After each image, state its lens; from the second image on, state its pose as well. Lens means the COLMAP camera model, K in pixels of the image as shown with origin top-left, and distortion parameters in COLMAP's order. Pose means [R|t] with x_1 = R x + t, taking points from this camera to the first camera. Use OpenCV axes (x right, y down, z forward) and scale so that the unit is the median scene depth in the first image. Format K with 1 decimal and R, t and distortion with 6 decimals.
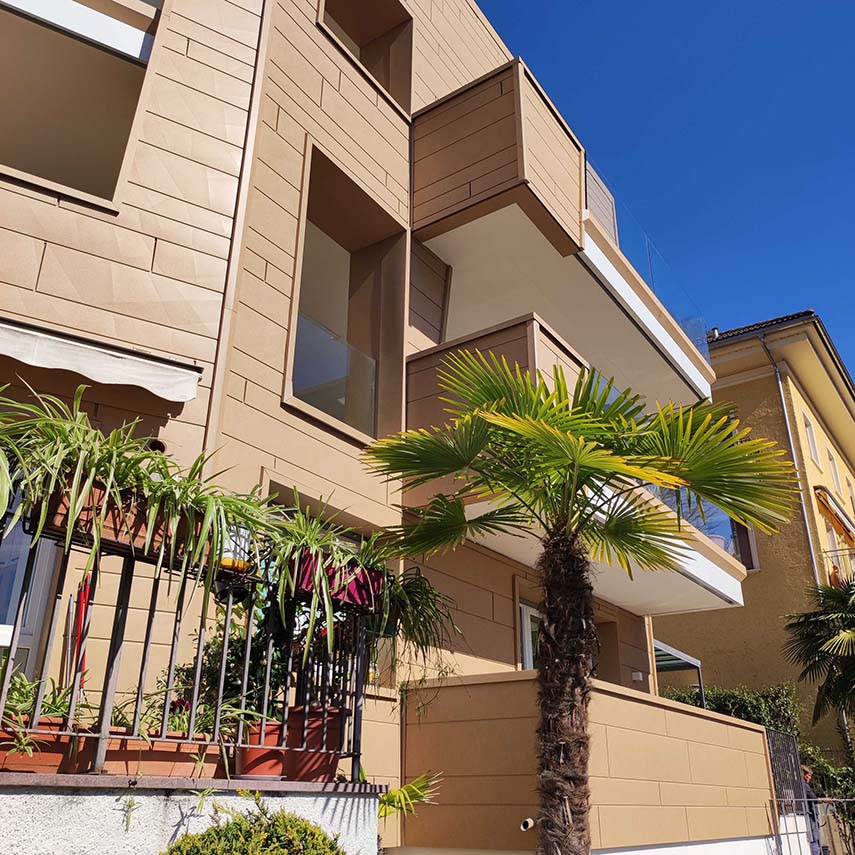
lens RADIAL K [[842.0, 0, 427.5], [0, 842.0, 427.5], [0, 0, 1]] dist [0.001546, -0.005676]
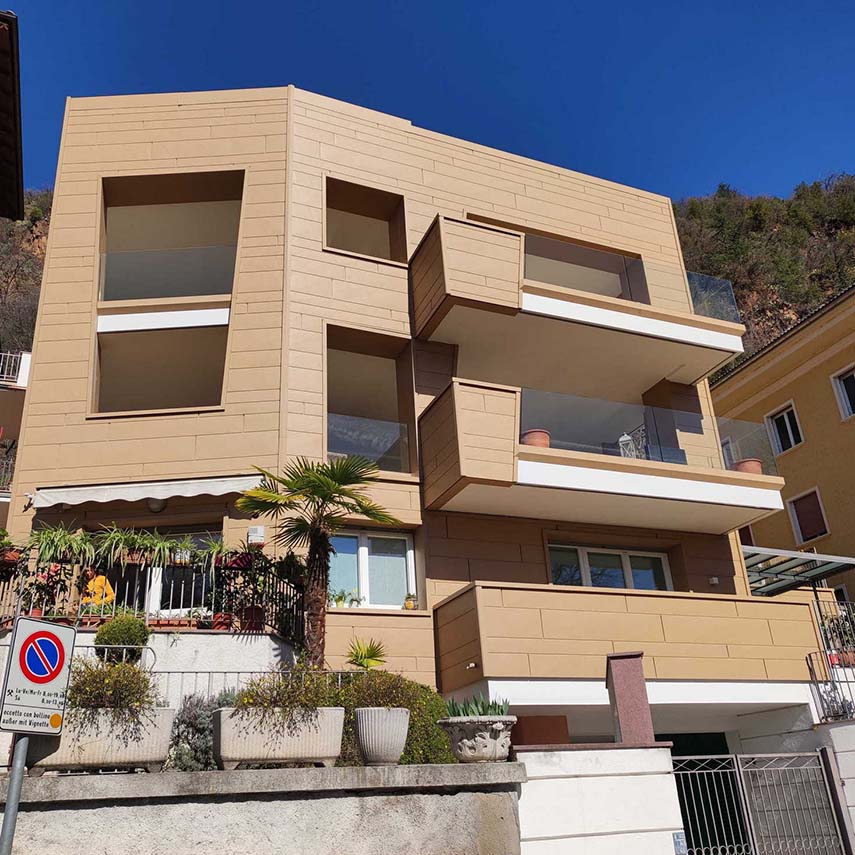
lens RADIAL K [[820.7, 0, 427.5], [0, 820.7, 427.5], [0, 0, 1]] dist [-0.012614, -0.008784]
pose [[0.842726, -0.281632, -0.458799, 0.805067], [0.278902, 0.957357, -0.075380, 0.067541], [0.460464, -0.064435, 0.885337, -0.472741]]
